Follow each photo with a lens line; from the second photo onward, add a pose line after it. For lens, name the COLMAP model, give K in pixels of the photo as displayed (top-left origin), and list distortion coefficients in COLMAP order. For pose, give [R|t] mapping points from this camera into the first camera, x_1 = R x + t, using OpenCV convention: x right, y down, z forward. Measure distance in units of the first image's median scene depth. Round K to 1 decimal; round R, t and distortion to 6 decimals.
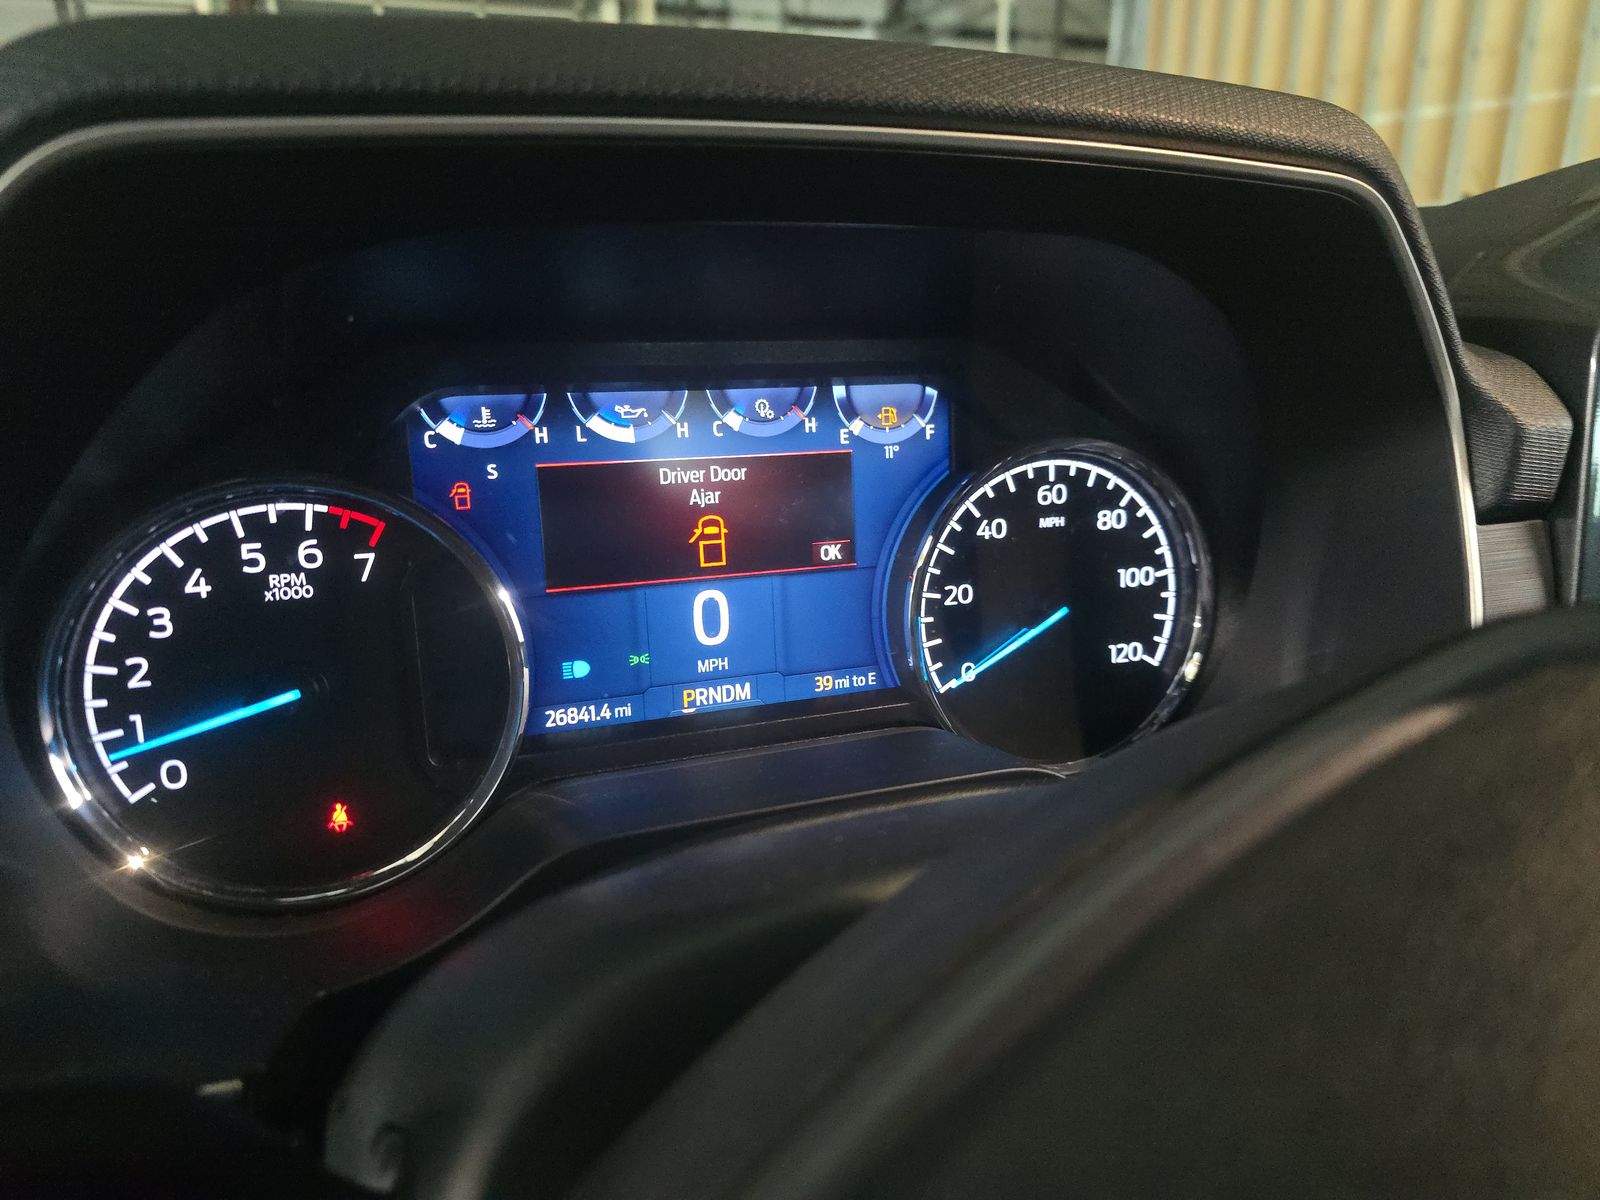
lens RADIAL K [[1088.1, 0, 814.5], [0, 1088.1, 598.8], [0, 0, 1]] dist [0.020705, -0.015785]
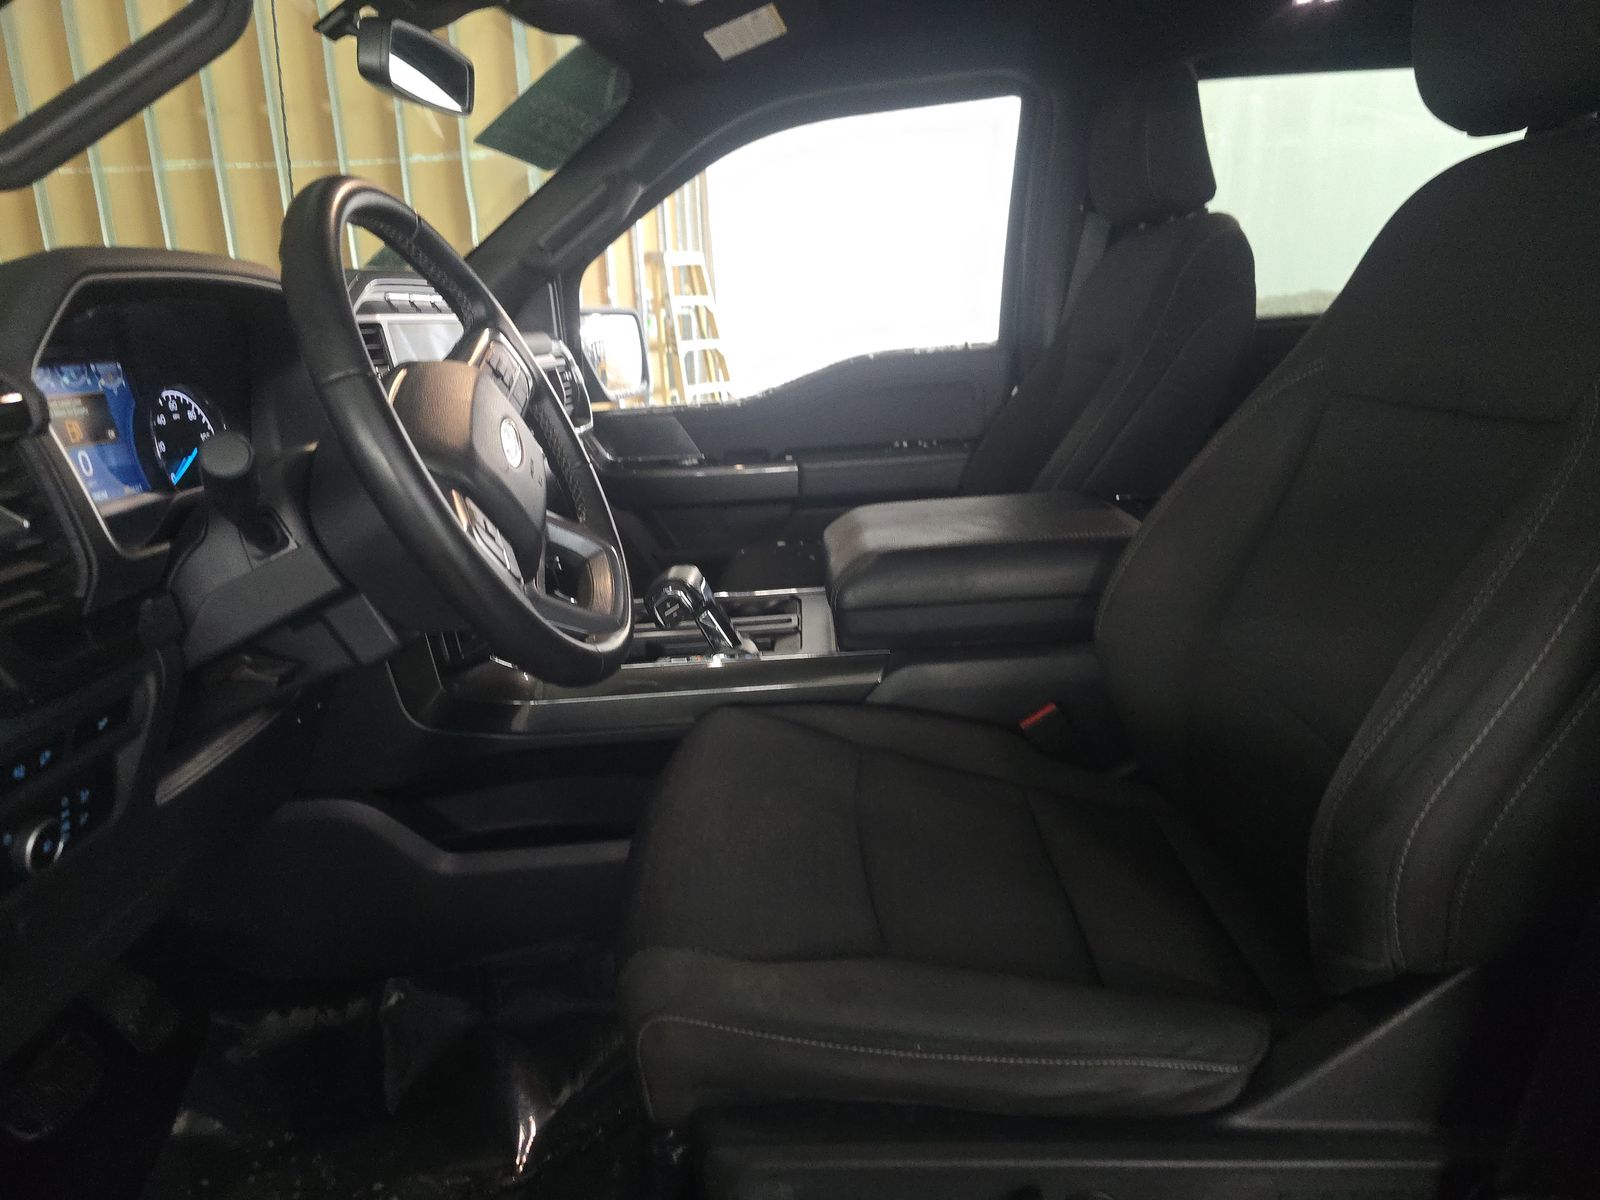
lens RADIAL K [[1088.1, 0, 814.0], [0, 1088.1, 607.6], [0, 0, 1]] dist [0.020705, -0.015785]
pose [[0.329392, -0.259675, 0.907783, -1.749267], [0.303462, 0.939543, 0.158648, 0.399257], [-0.894098, 0.223220, 0.388279, -1.217915]]
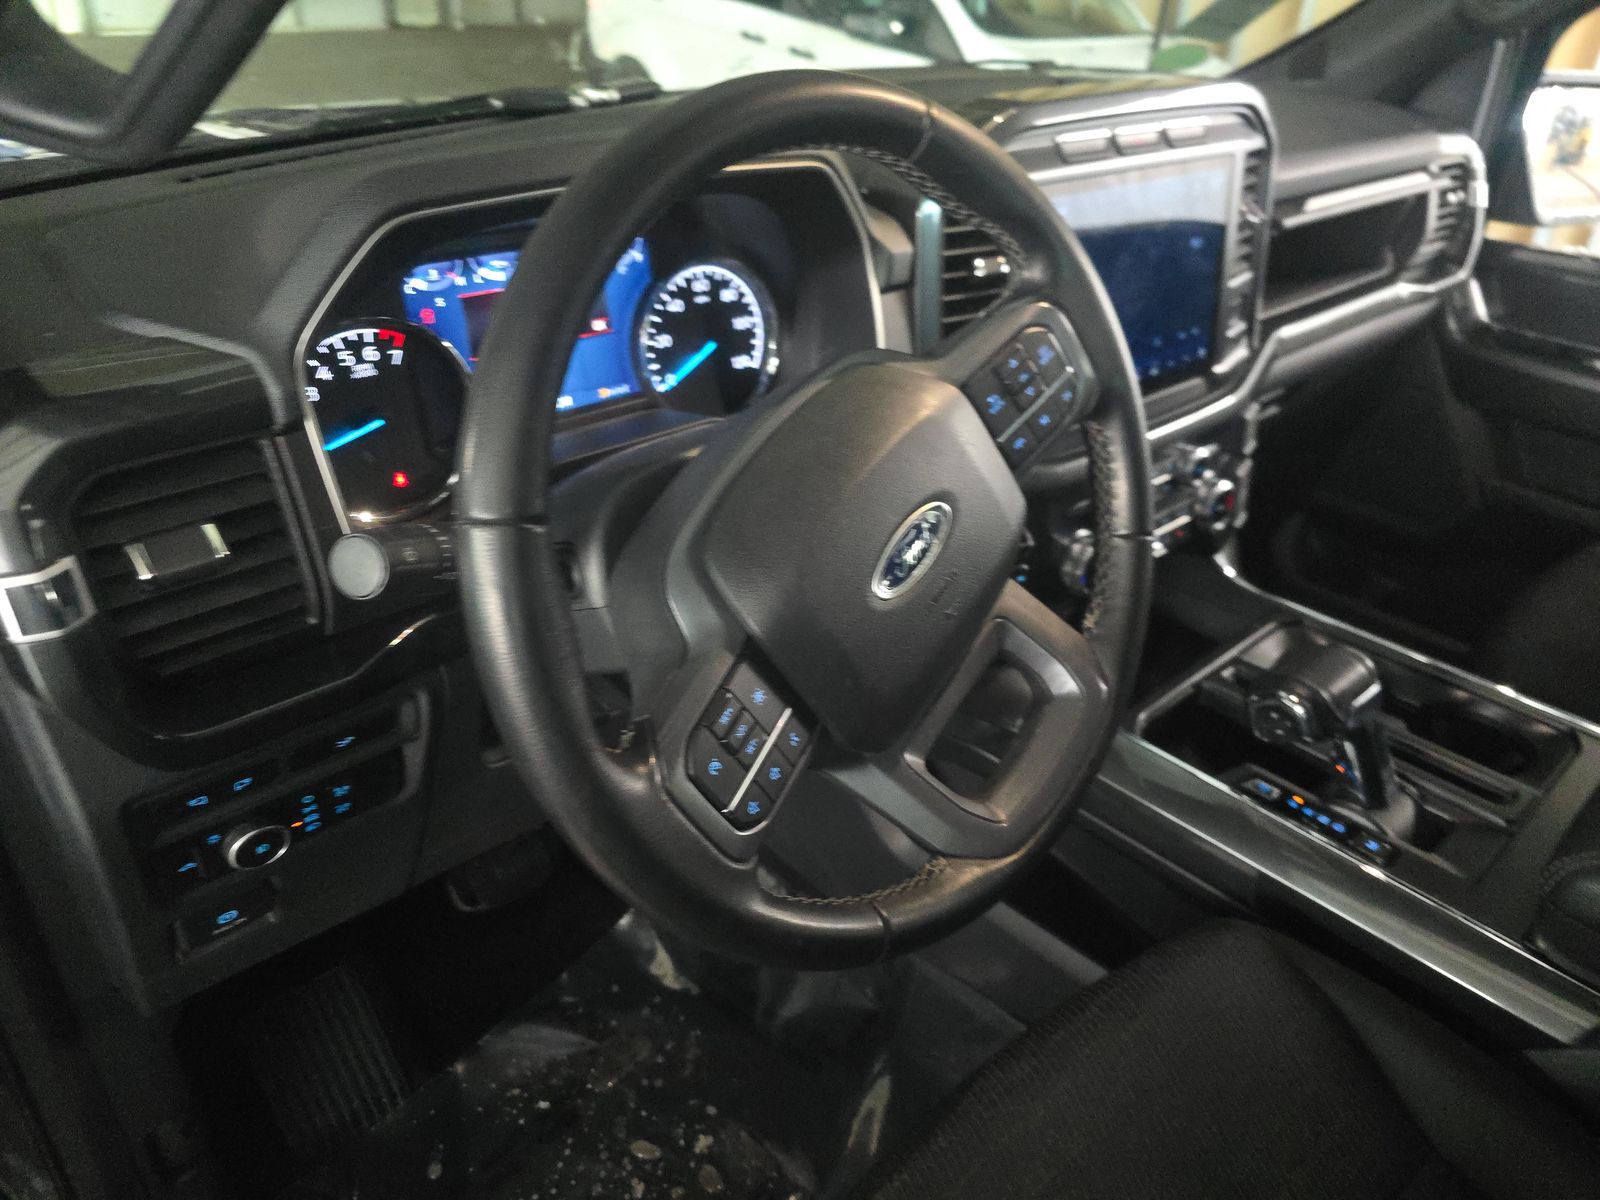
lens RADIAL K [[1088.1, 0, 792.0], [0, 1088.1, 590.1], [0, 0, 1]] dist [0.020705, -0.015785]
pose [[0.926445, -0.169041, 0.336341, -0.411331], [0.077339, 0.959914, 0.269413, -0.088384], [-0.368401, -0.223584, 0.902381, -1.038572]]
